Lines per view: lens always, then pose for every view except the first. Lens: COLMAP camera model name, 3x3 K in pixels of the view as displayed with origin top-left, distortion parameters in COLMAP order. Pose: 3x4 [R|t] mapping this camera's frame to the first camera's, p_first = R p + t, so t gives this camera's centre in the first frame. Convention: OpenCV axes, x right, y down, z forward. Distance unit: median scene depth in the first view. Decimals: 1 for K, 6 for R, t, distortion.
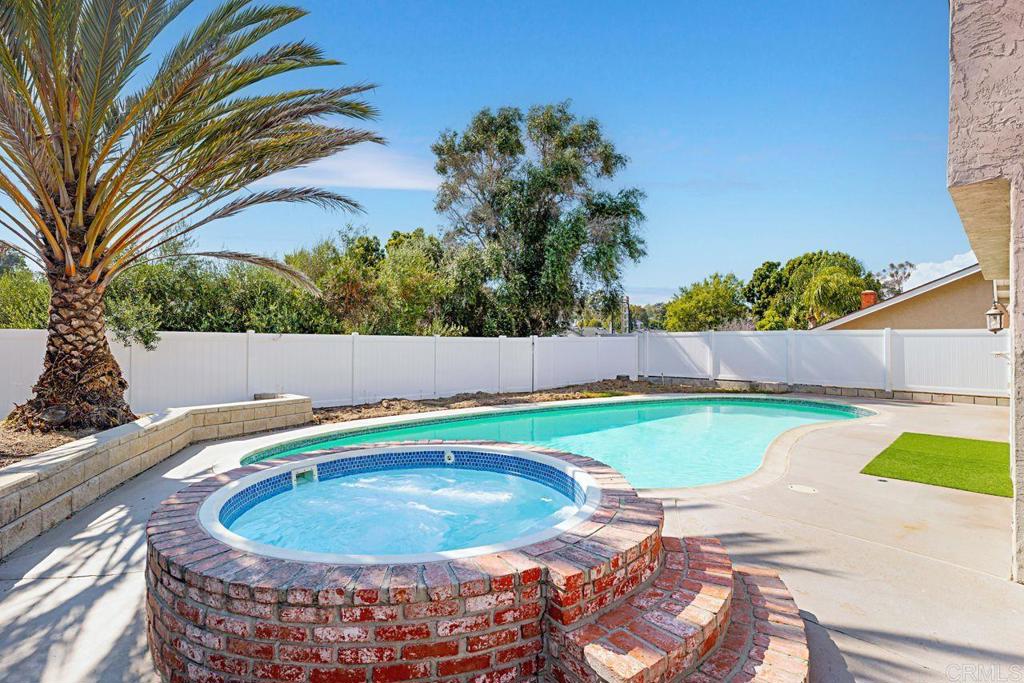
lens RADIAL K [[486.0, 0, 508.2], [0, 486.0, 338.4], [0, 0, 1]] dist [-0.000138, -0.000492]
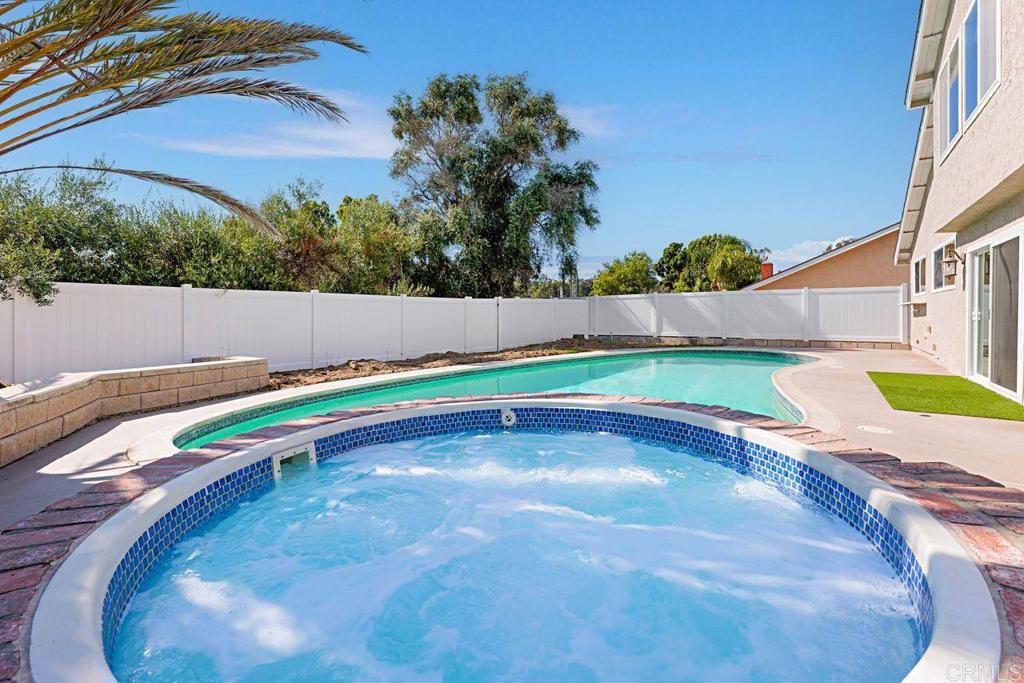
lens RADIAL K [[401.0, 0, 513.1], [0, 401.0, 328.0], [0, 0, 1]] dist [-0.003265, -0.000349]
pose [[0.980885, -0.012682, 0.194177, -0.081954], [0.007106, 0.999543, 0.029389, 0.034989], [-0.194461, -0.027448, 0.980526, 0.154638]]
